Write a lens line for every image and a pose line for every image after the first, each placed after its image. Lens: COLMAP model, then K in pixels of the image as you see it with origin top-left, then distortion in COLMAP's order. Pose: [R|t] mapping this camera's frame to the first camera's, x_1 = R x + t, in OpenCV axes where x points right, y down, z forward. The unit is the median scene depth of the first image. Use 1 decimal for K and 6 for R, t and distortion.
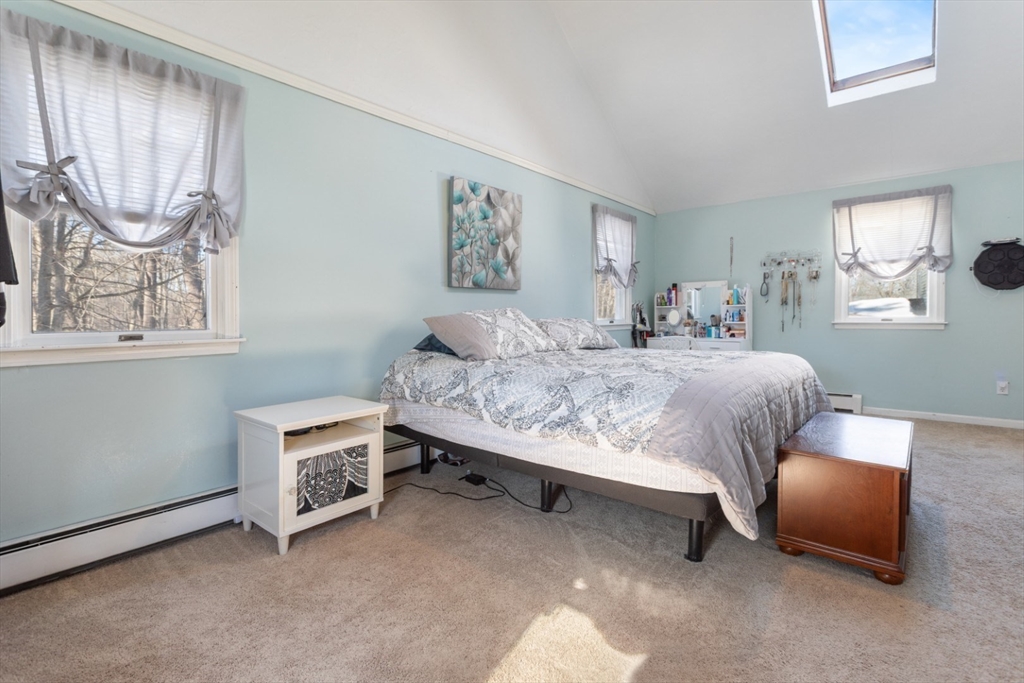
lens RADIAL K [[491.8, 0, 514.3], [0, 491.8, 316.9], [0, 0, 1]] dist [0.001065, 0.000936]
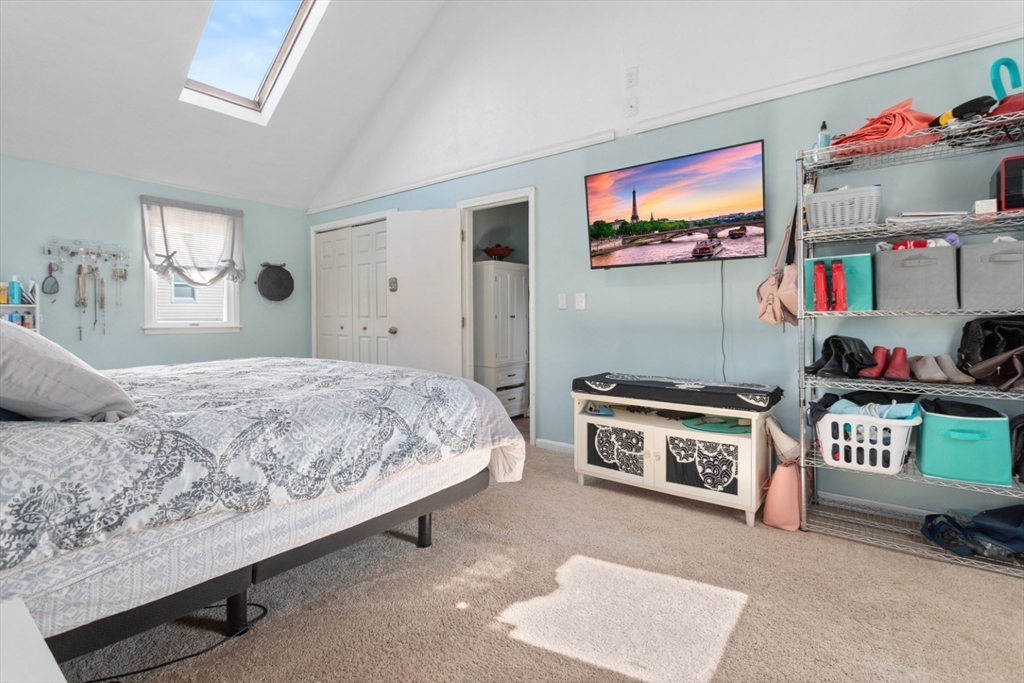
lens RADIAL K [[491.8, 0, 514.3], [0, 491.8, 316.9], [0, 0, 1]] dist [0.001065, 0.000936]
pose [[-0.046853, 0.008986, 0.998861, -0.374550], [0.001922, 0.999958, -0.008906, 0.000694], [-0.998900, 0.001502, -0.046869, 0.440187]]
